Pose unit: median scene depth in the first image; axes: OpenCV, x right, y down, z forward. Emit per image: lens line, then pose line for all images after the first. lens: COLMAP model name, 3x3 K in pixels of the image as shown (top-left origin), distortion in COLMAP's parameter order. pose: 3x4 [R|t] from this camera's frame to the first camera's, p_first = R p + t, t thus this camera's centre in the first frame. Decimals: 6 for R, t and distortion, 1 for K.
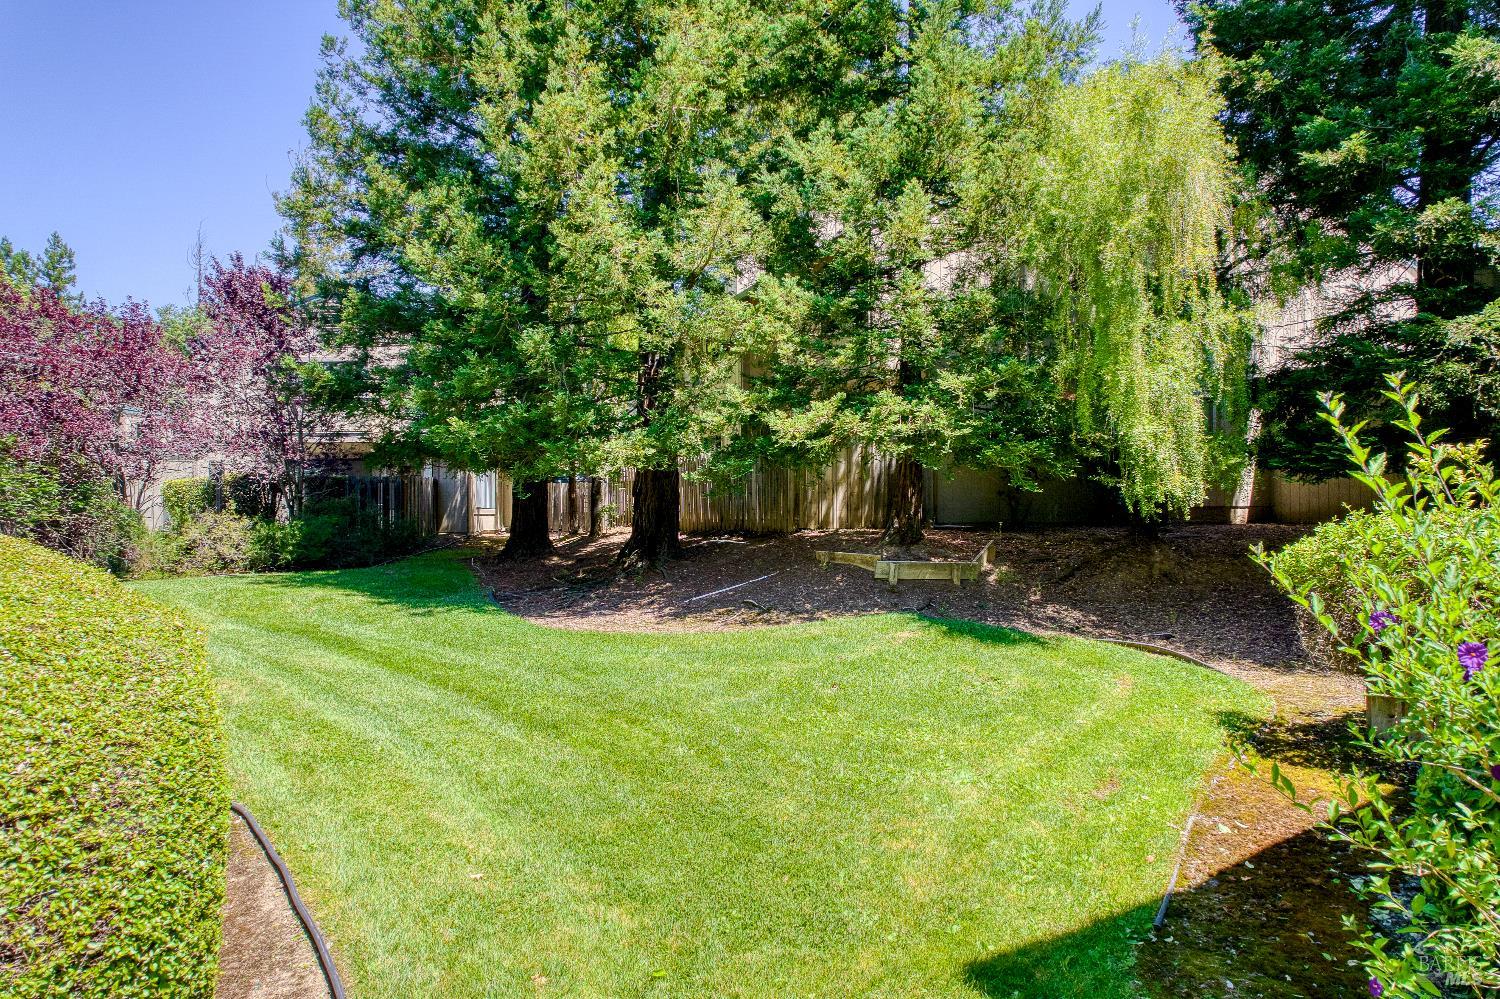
lens RADIAL K [[955.4, 0, 750.0], [0, 955.4, 499.5], [0, 0, 1]] dist [-0.041622, 0.003508]
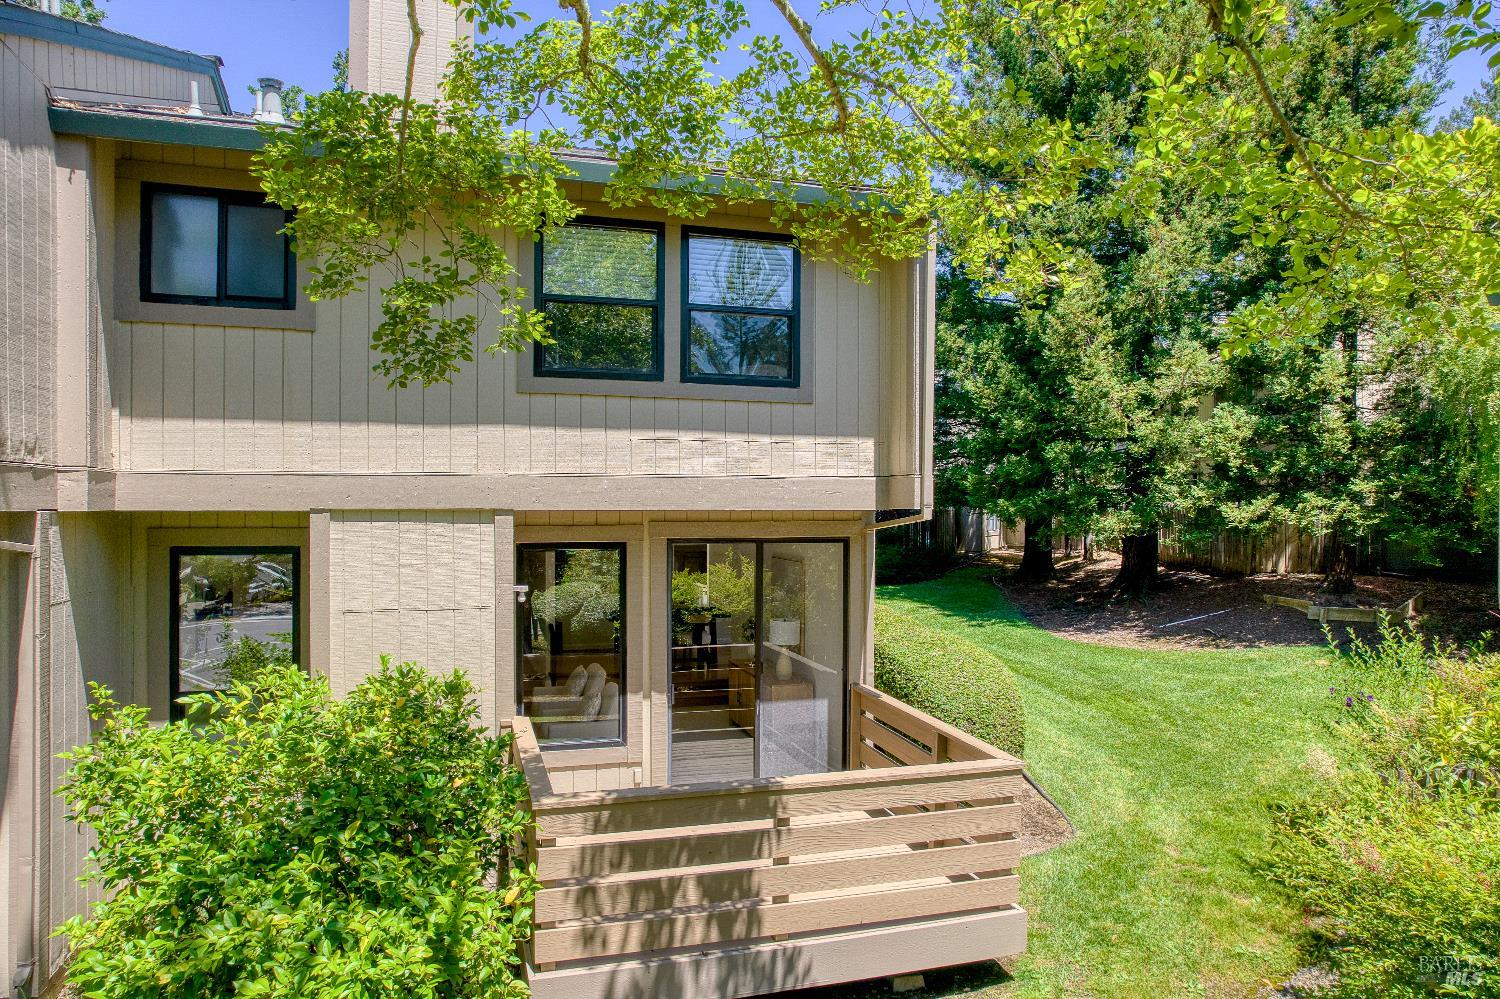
lens RADIAL K [[954.6, 0, 748.2], [0, 954.6, 515.7], [0, 0, 1]] dist [-0.087682, 0.081225]
pose [[0.884744, 0.010401, -0.465961, 0.046950], [0.003016, 0.999602, 0.028040, -0.114010], [0.466067, -0.026214, 0.884361, -0.605372]]
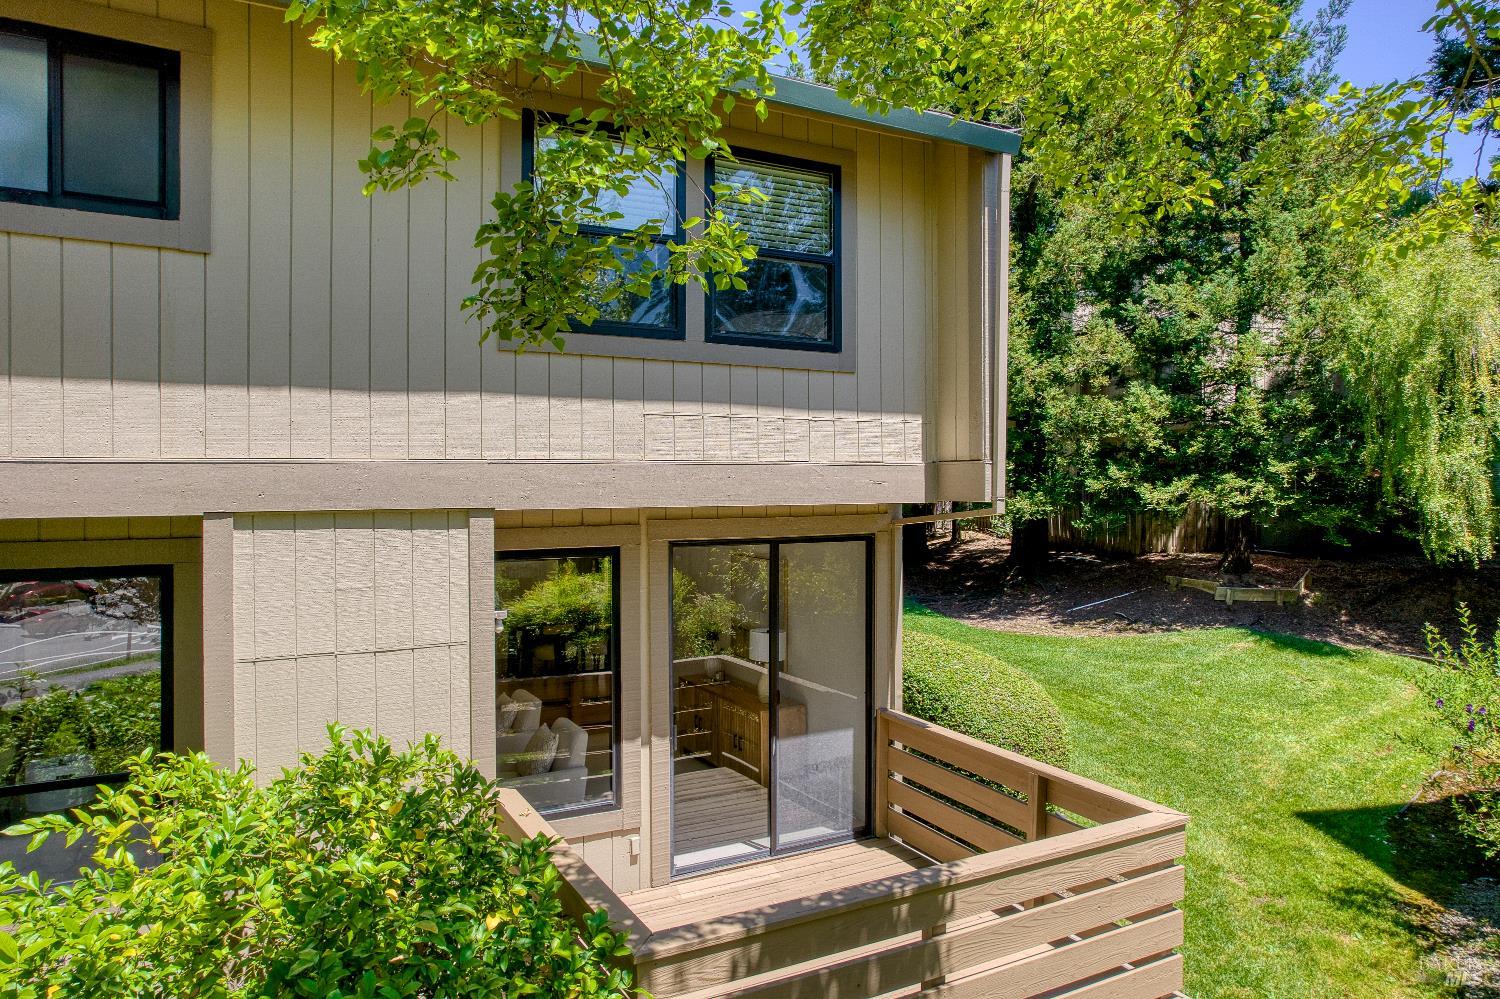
lens RADIAL K [[964.2, 0, 744.3], [0, 964.2, 492.4], [0, 0, 1]] dist [-0.088461, 0.085837]
pose [[0.958570, 0.003243, -0.284837, -0.139624], [0.004900, 0.999599, 0.027874, -0.121589], [0.284814, -0.028115, 0.958171, -0.531518]]
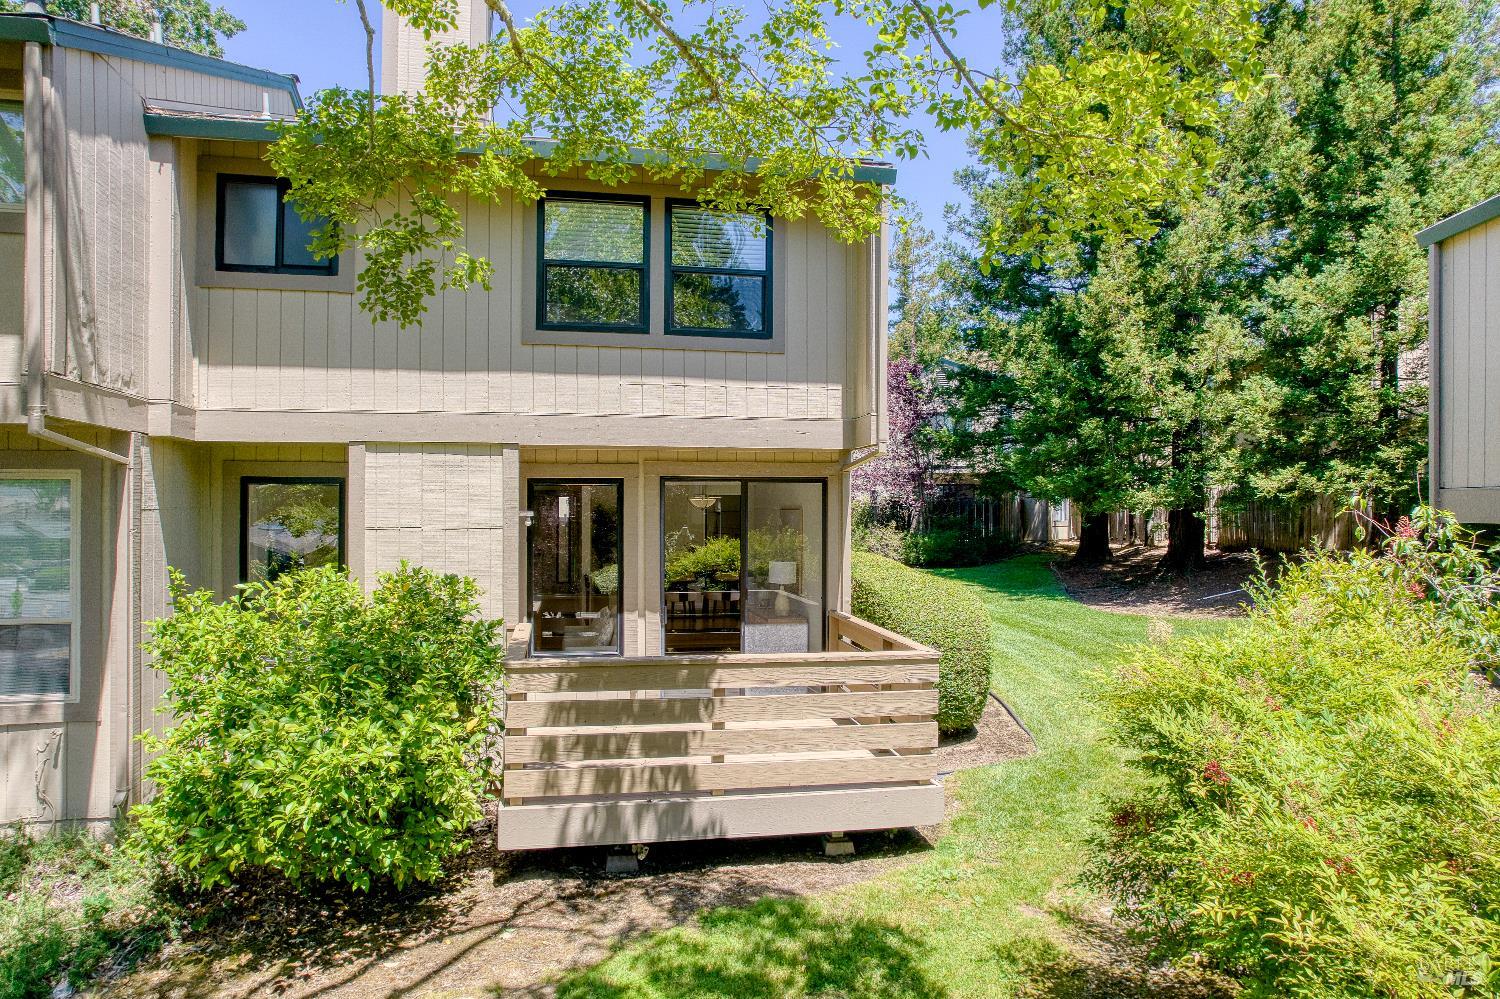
lens RADIAL K [[954.6, 0, 748.2], [0, 954.6, 515.7], [0, 0, 1]] dist [-0.087682, 0.081225]
pose [[0.831659, 0.007023, -0.555242, 0.175839], [0.004058, 0.999816, 0.018724, -0.056721], [0.555272, -0.017825, 0.831478, -0.635551]]
